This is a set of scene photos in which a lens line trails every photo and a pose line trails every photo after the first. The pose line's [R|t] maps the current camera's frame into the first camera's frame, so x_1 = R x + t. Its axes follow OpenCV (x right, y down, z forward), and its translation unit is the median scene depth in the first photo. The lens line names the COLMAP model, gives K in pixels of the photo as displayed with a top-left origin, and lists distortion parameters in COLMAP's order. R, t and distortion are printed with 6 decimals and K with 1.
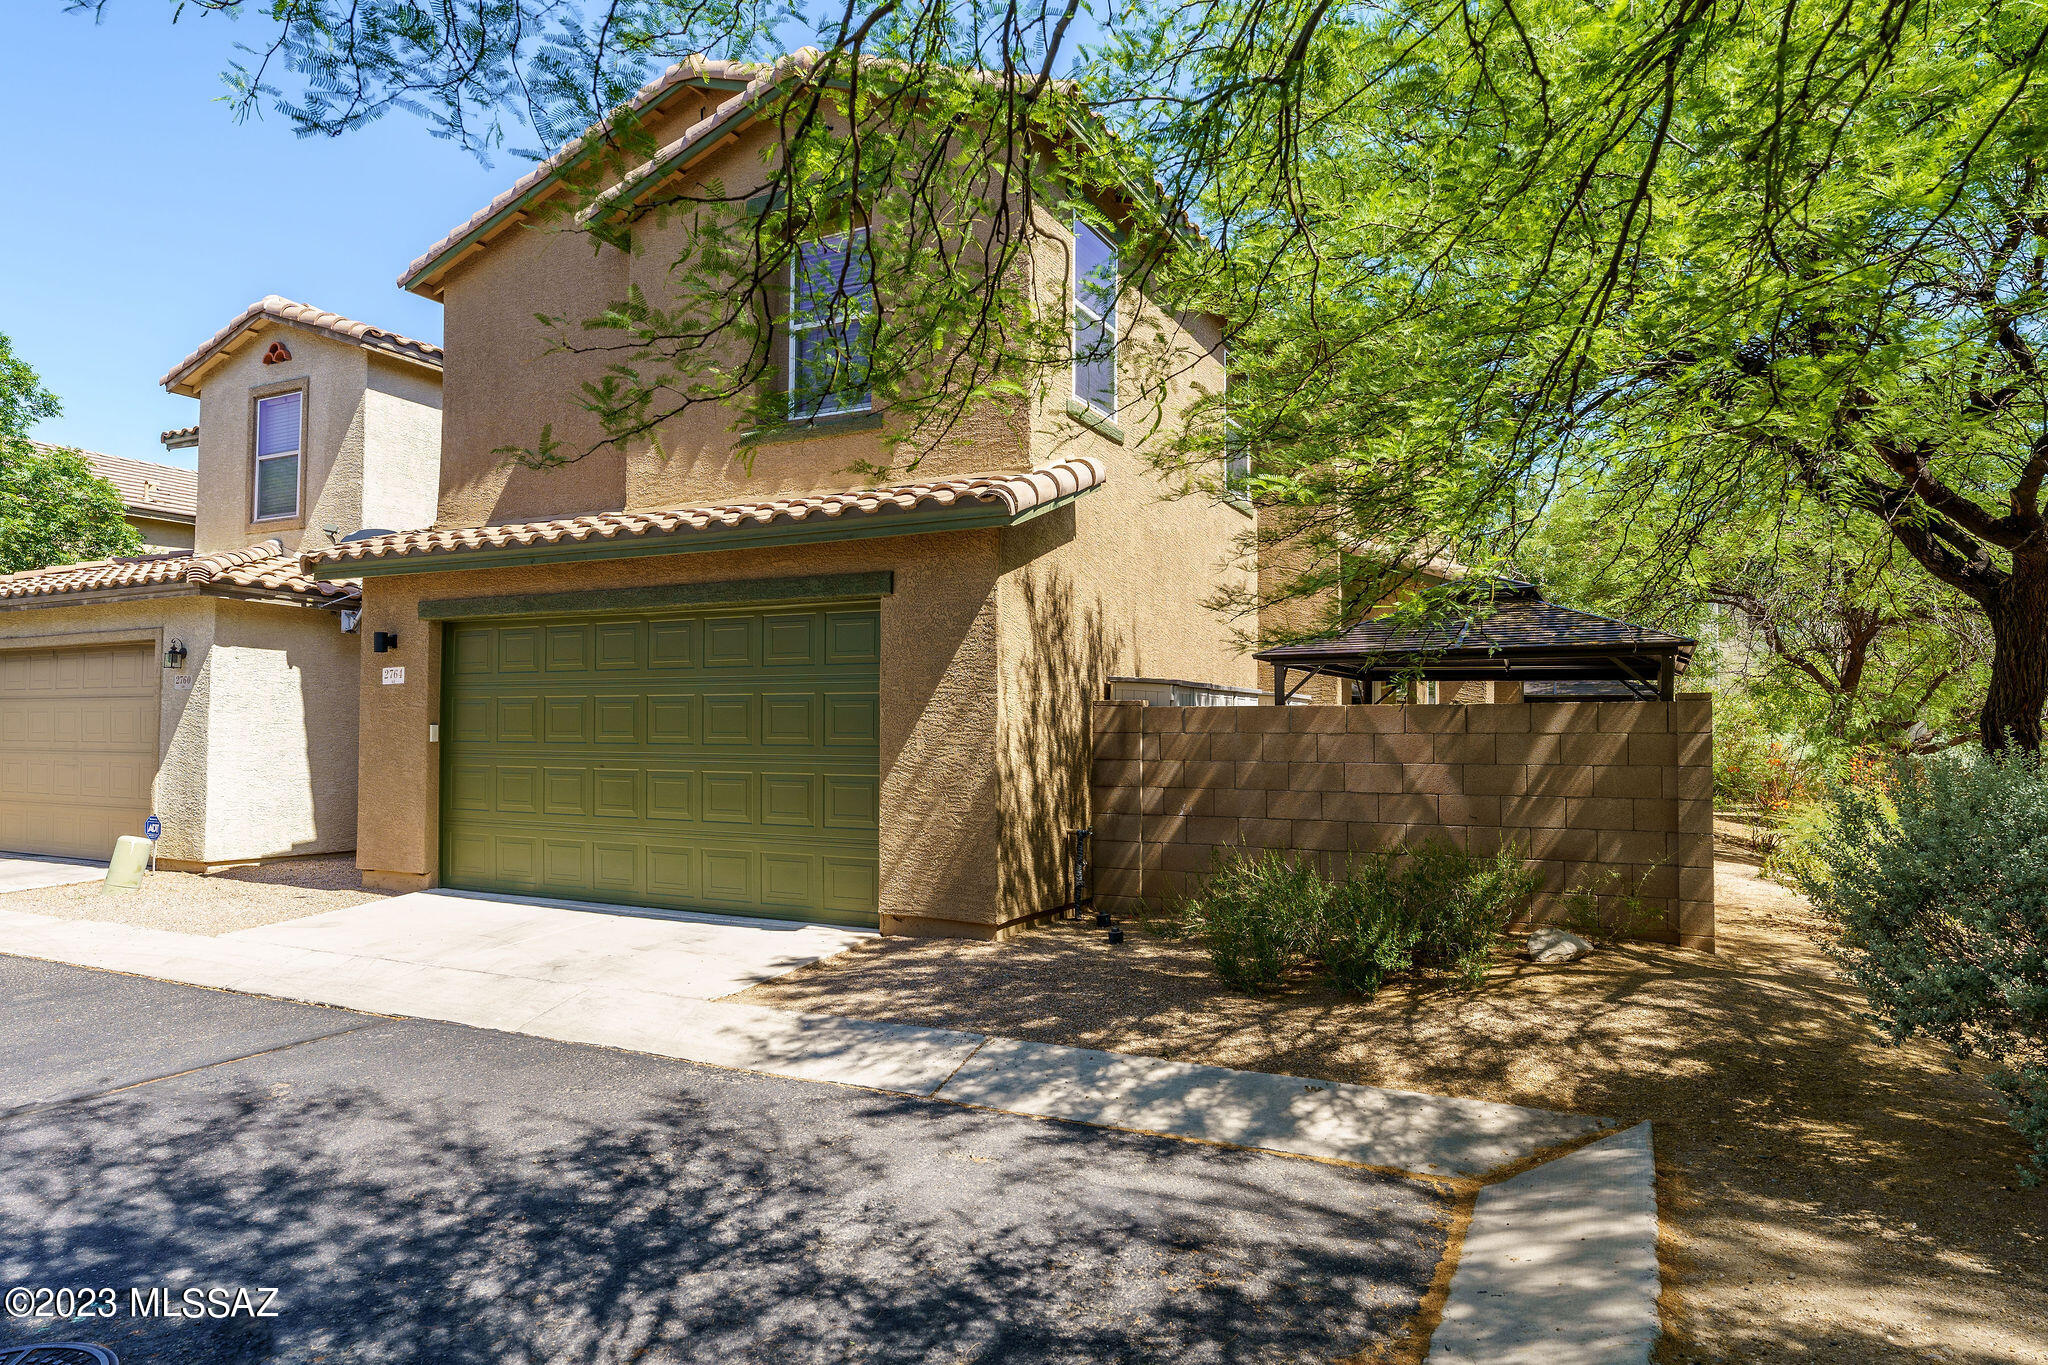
lens RADIAL K [[1195.9, 0, 1025.6], [0, 1195.9, 692.0], [0, 0, 1]] dist [0.001492, -0.002093]
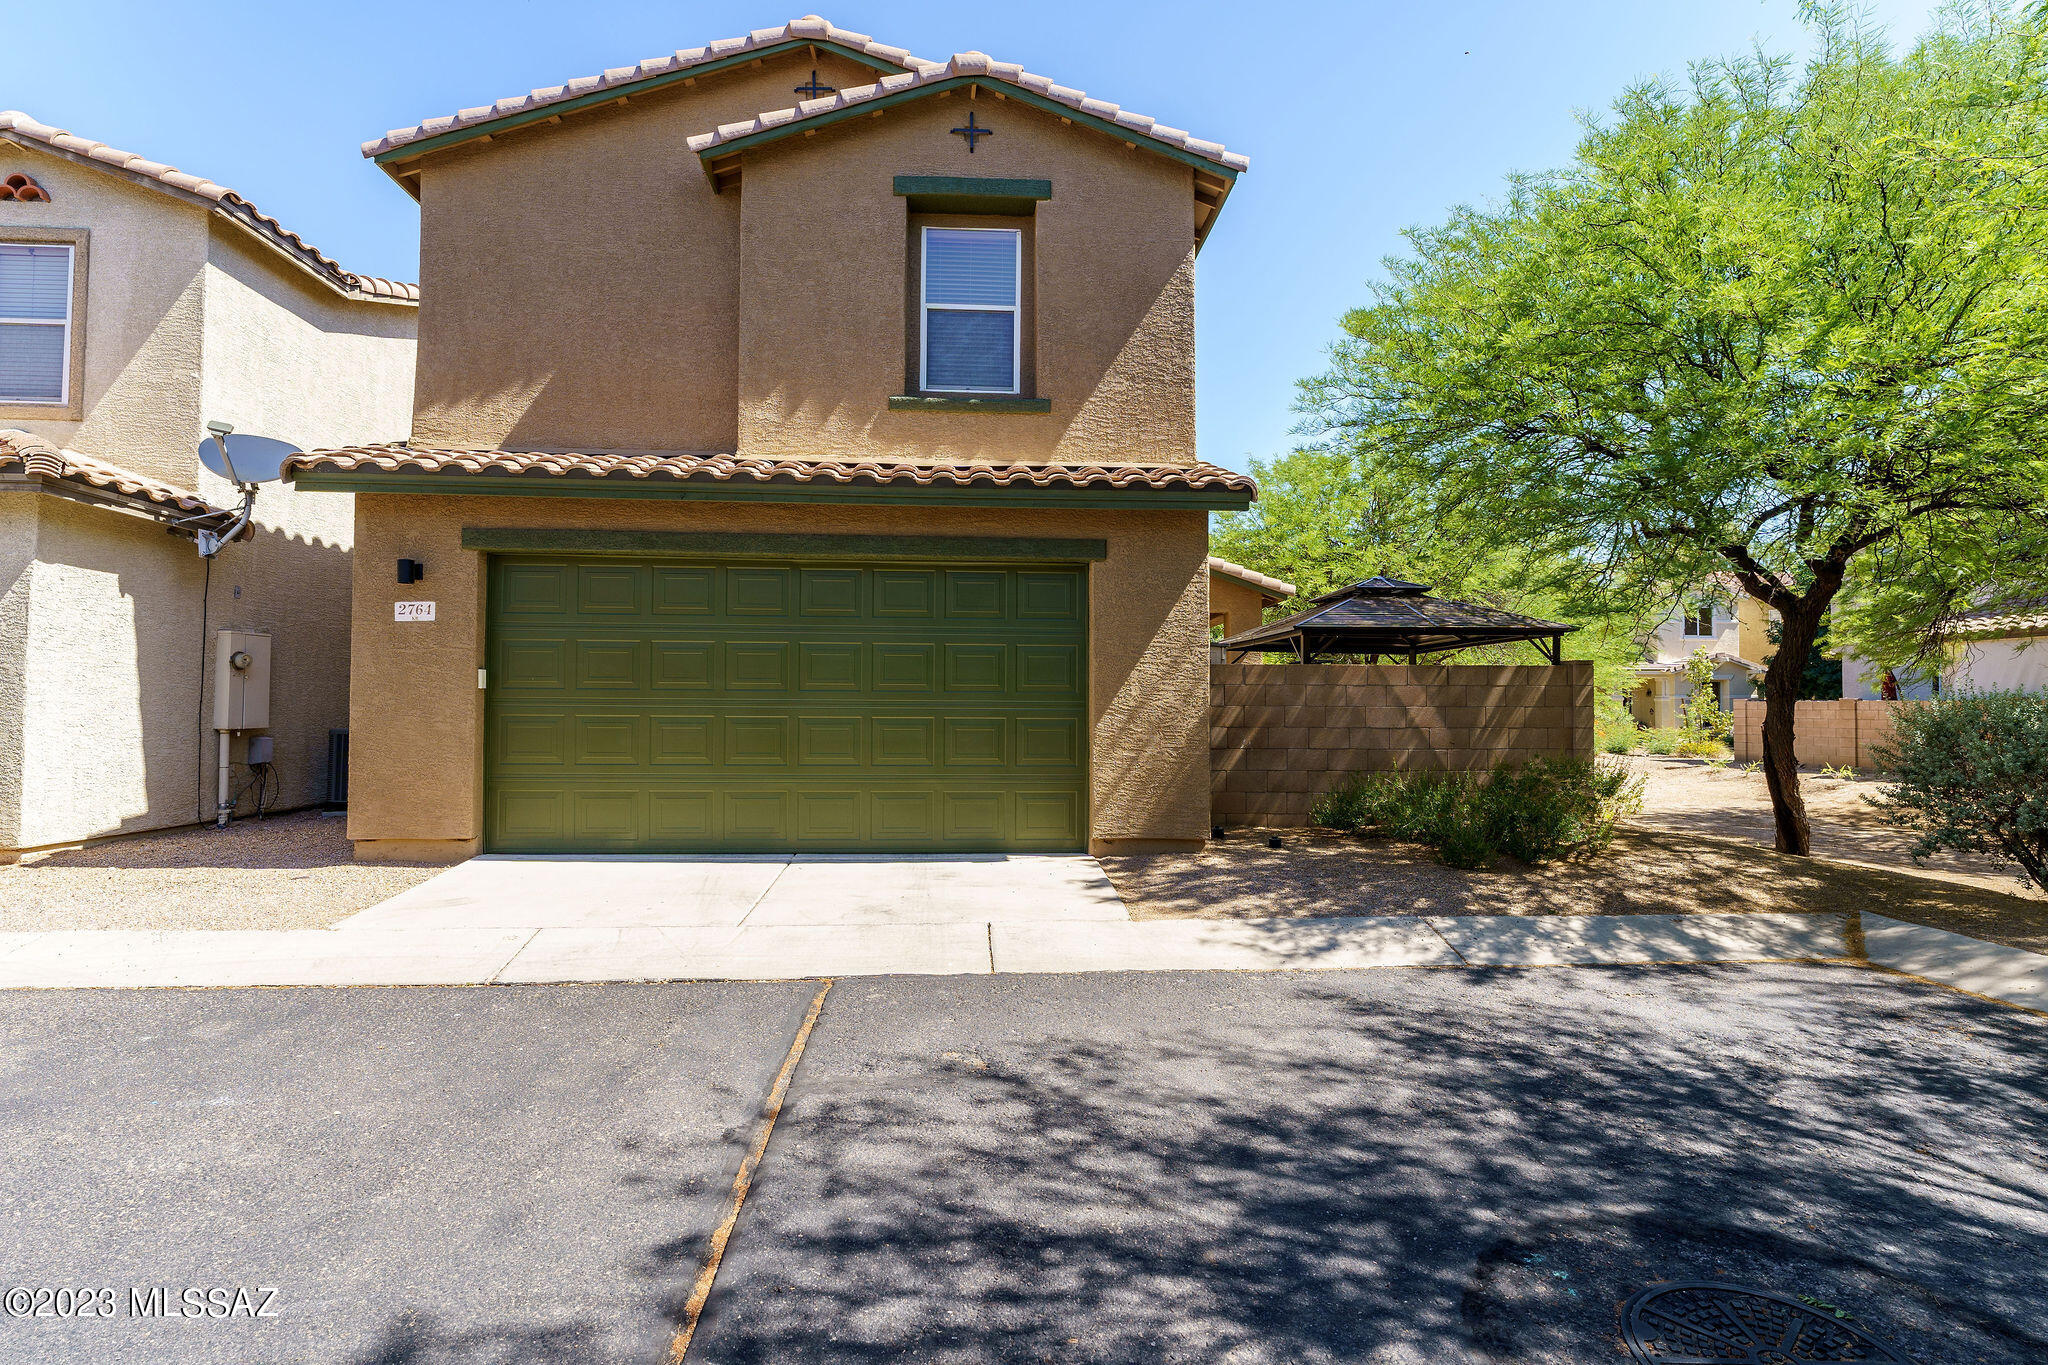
lens RADIAL K [[962.3, 0, 1026.2], [0, 962.3, 673.1], [0, 0, 1]] dist [-0.004041, 0.000982]
pose [[0.865713, 0.016603, 0.500265, -0.641463], [-0.019943, 0.999800, 0.001329, 0.027250], [-0.500143, -0.011127, 0.865871, 0.237350]]
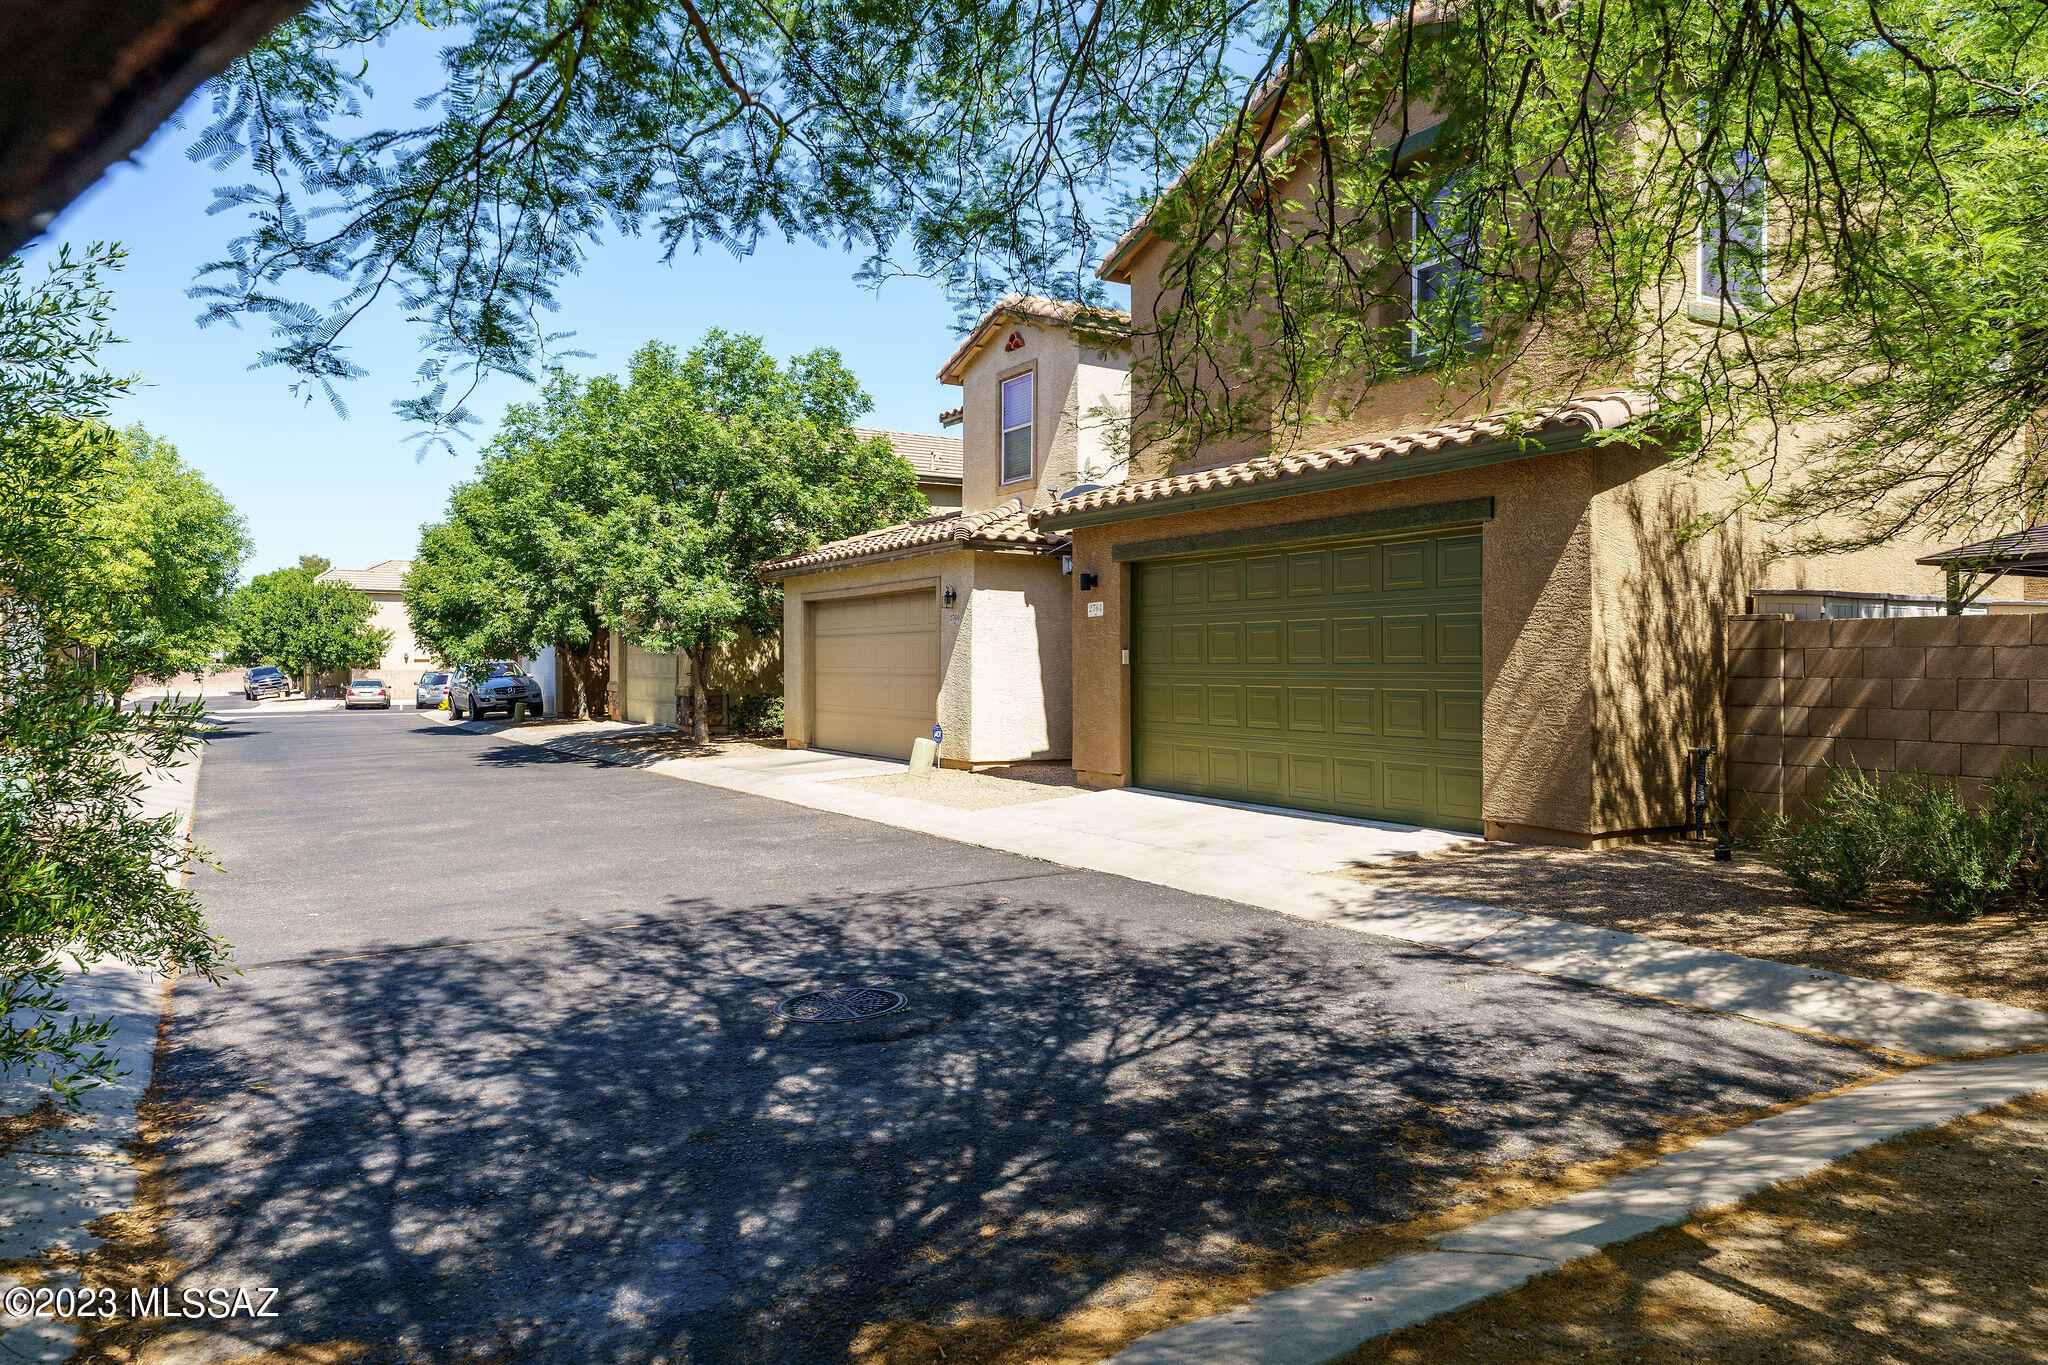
lens RADIAL K [[1332.8, 0, 1040.9], [0, 1332.8, 667.8], [0, 0, 1]] dist [-0.000955, 0.006069]
pose [[0.847644, -0.003289, -0.530555, 0.174240], [0.021759, 0.999355, 0.028568, 0.006954], [0.530119, -0.035760, 0.847169, -0.212165]]
